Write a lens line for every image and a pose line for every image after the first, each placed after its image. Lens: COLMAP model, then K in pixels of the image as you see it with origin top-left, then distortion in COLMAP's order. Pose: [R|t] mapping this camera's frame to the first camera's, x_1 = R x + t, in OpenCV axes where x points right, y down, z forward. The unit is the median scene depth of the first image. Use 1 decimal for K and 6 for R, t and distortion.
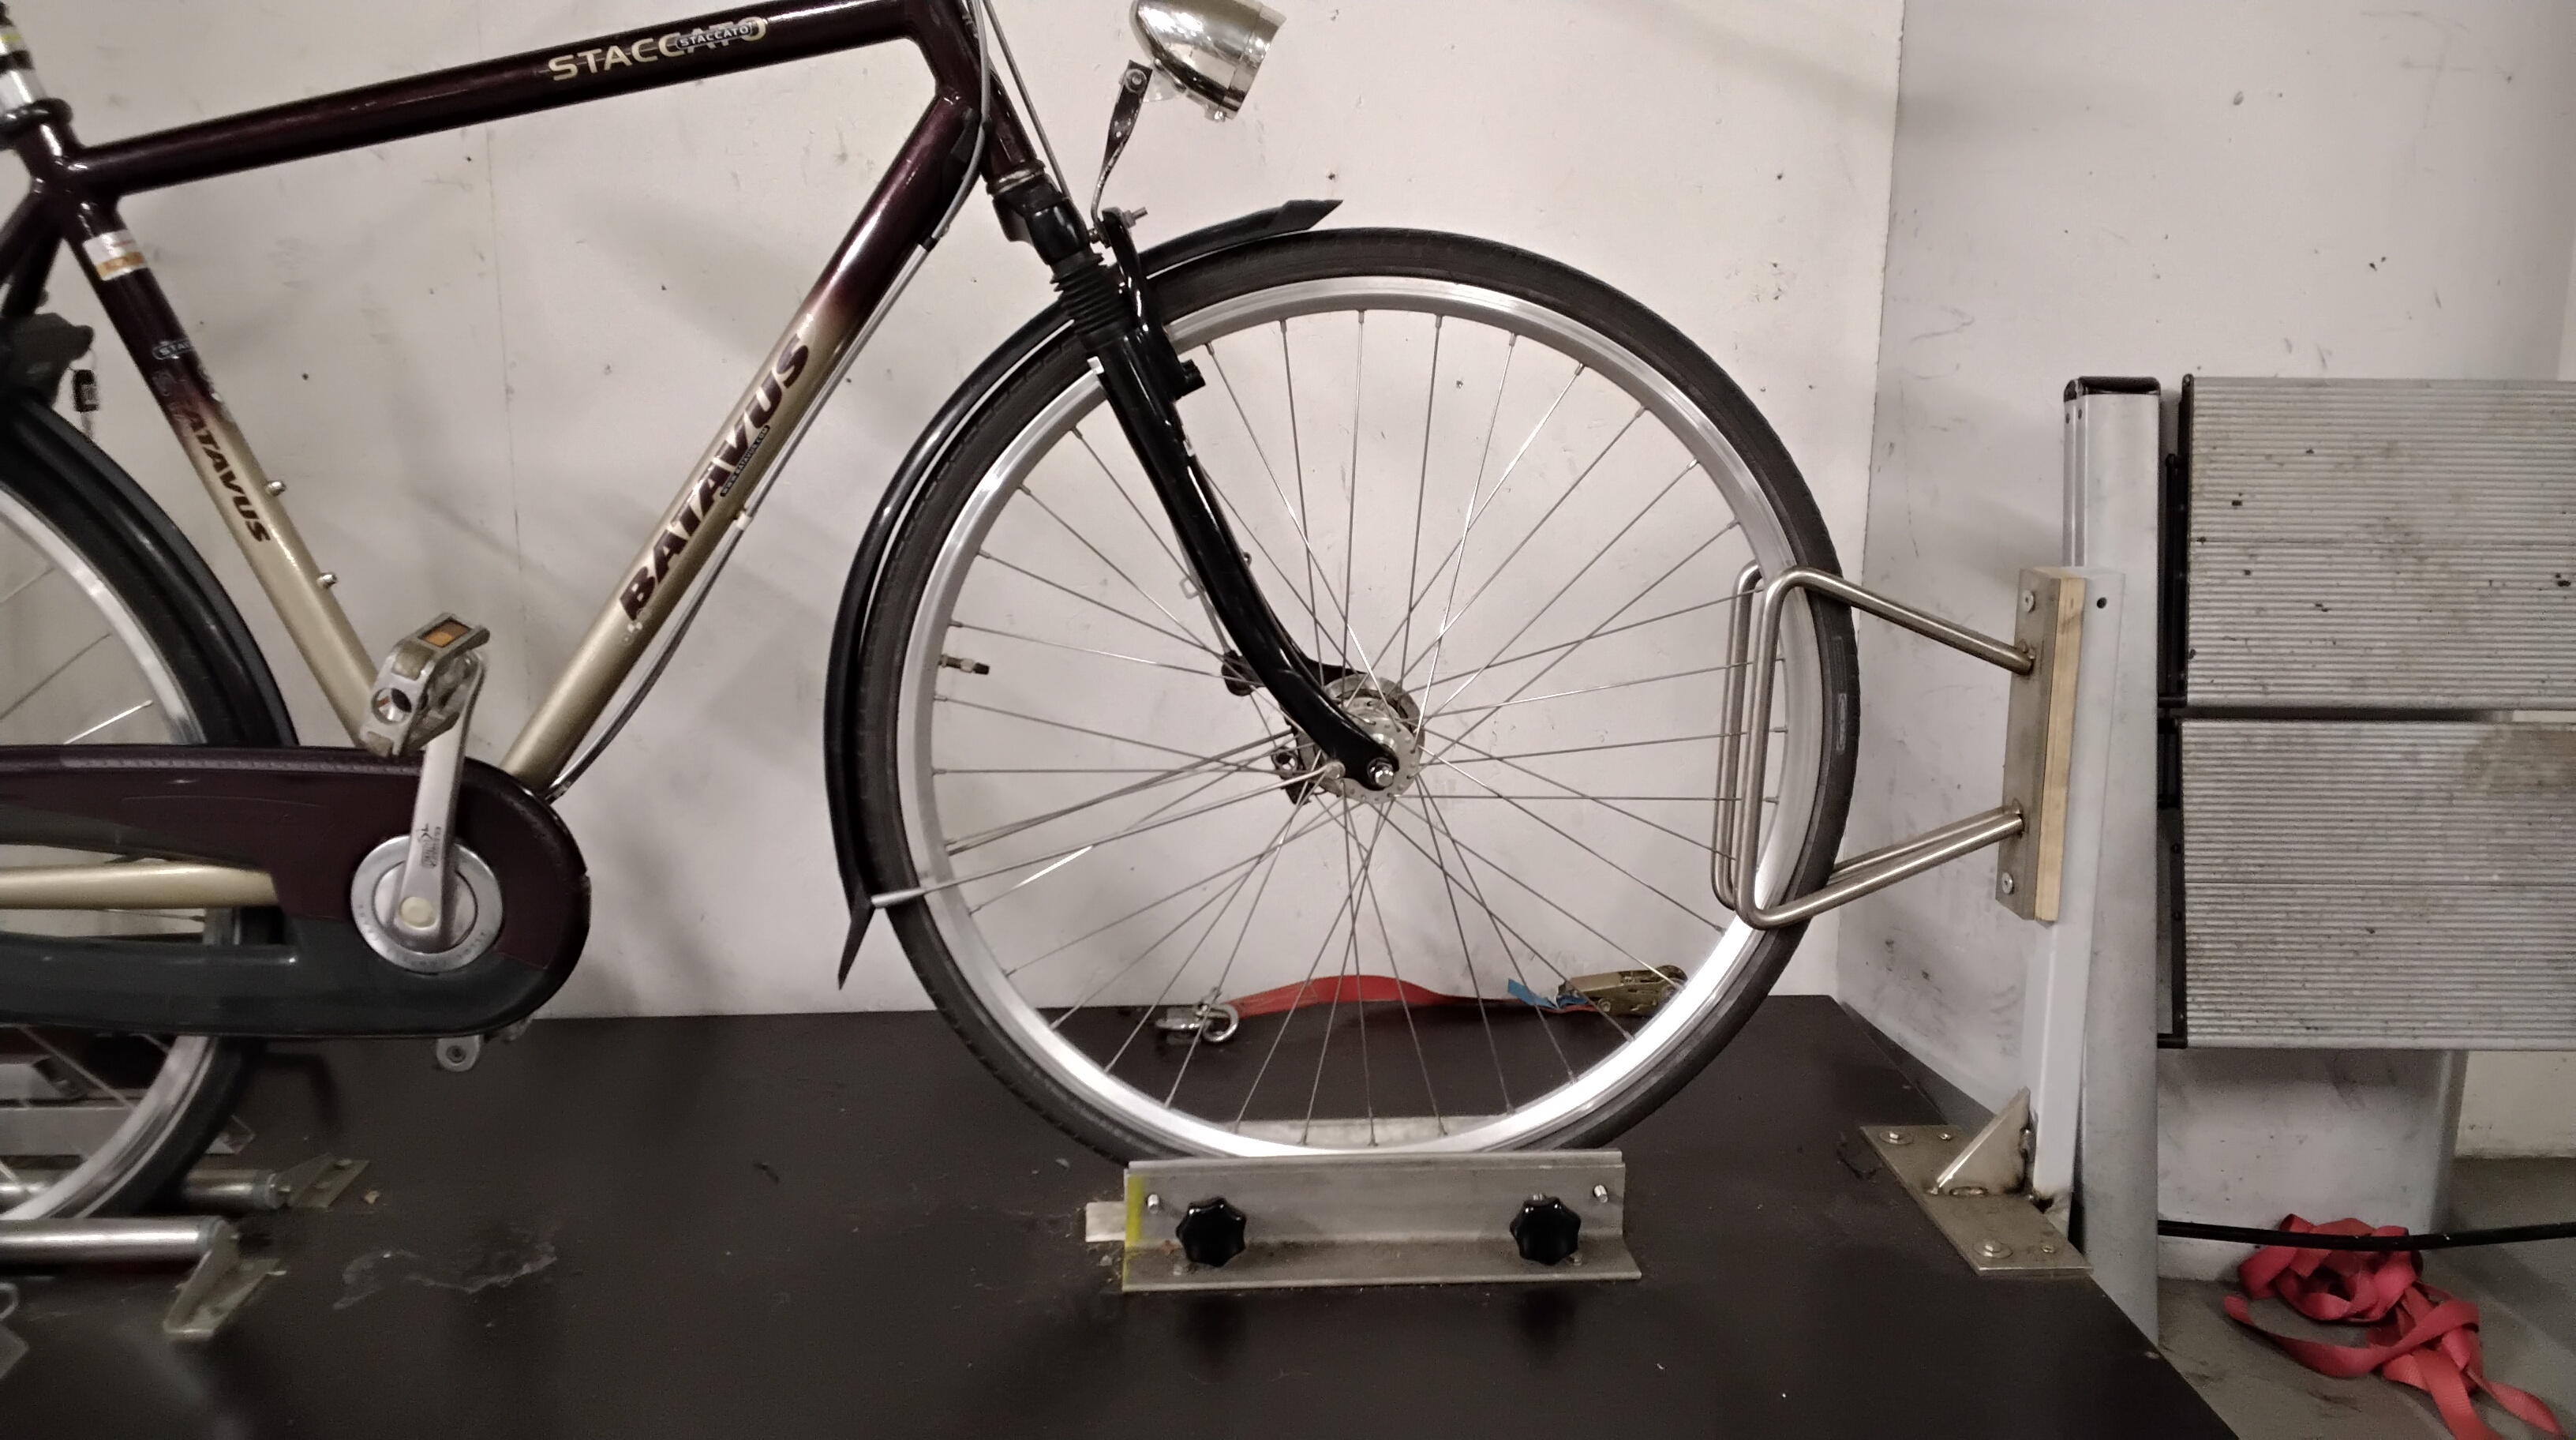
lens RADIAL K [[2026.0, 0, 1311.1], [0, 2026.0, 736.4], [0, 0, 1]] dist [0.078418, -0.096697]
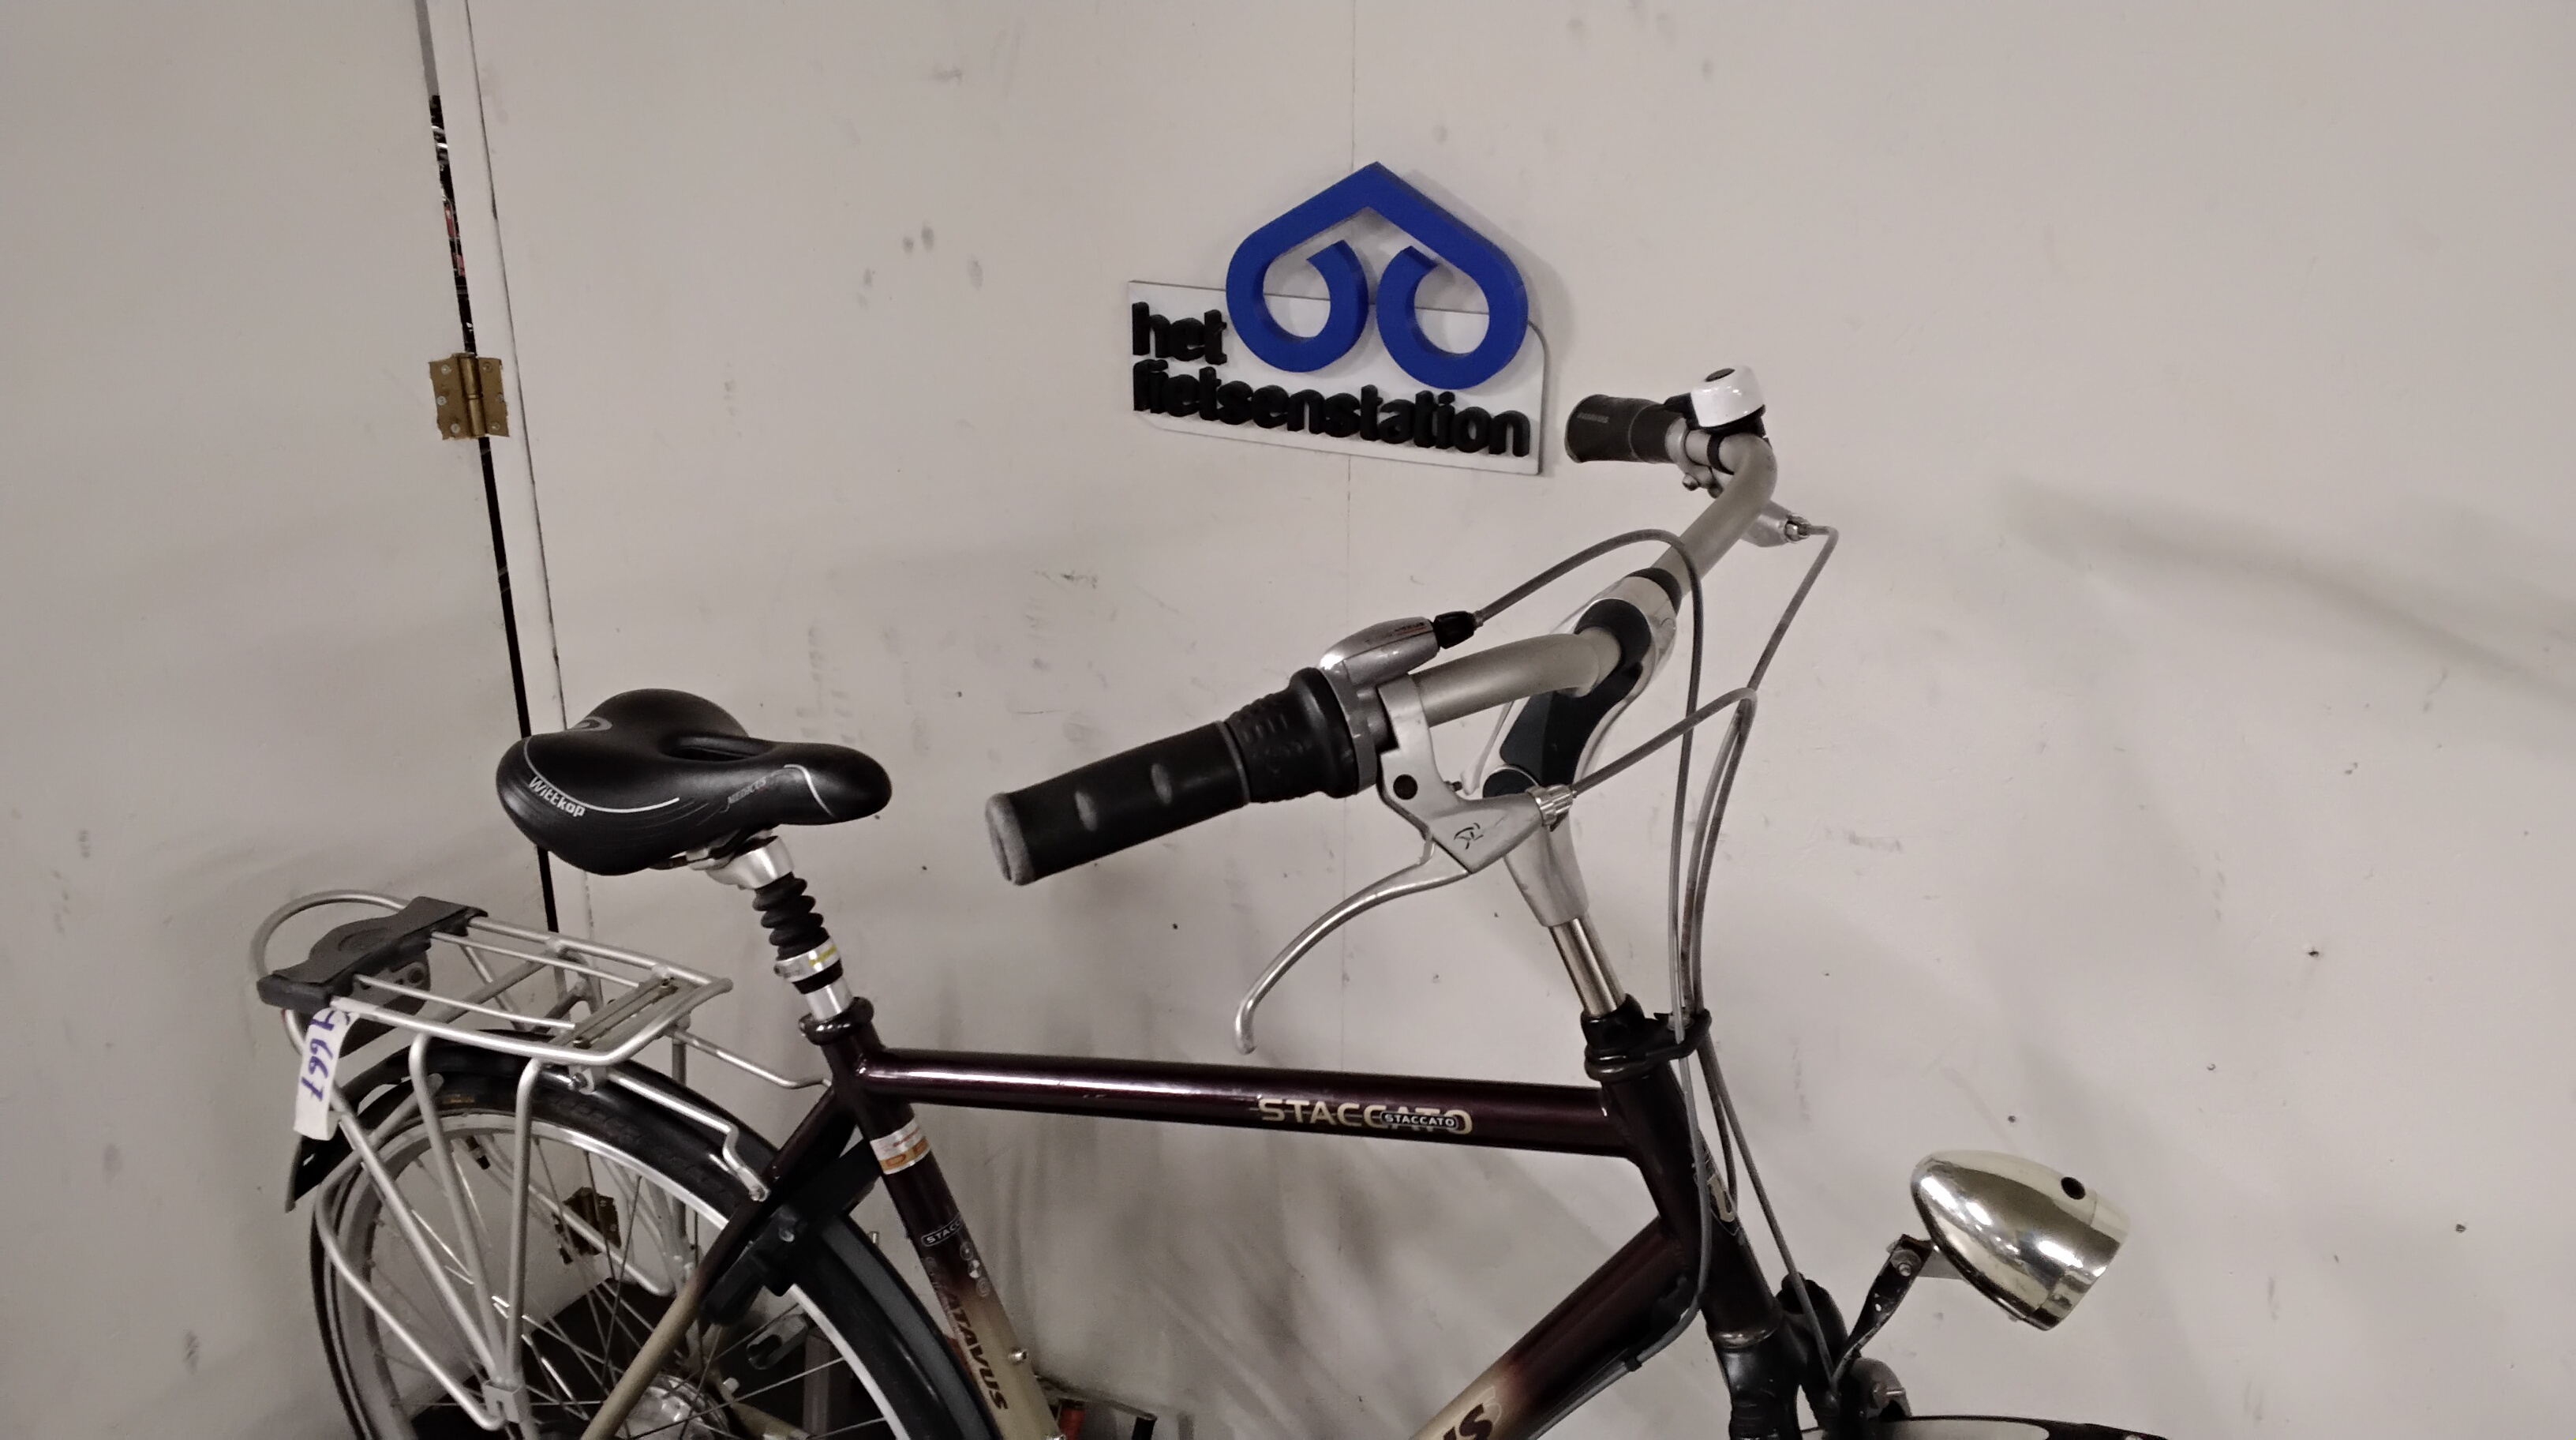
lens RADIAL K [[2026.0, 0, 1301.0], [0, 2026.0, 720.7], [0, 0, 1]] dist [0.078418, -0.096697]
pose [[0.857121, 0.172403, -0.485408, 0.059145], [-0.103661, 0.980780, 0.165302, -0.608324], [0.504577, -0.091365, 0.858519, 0.215686]]
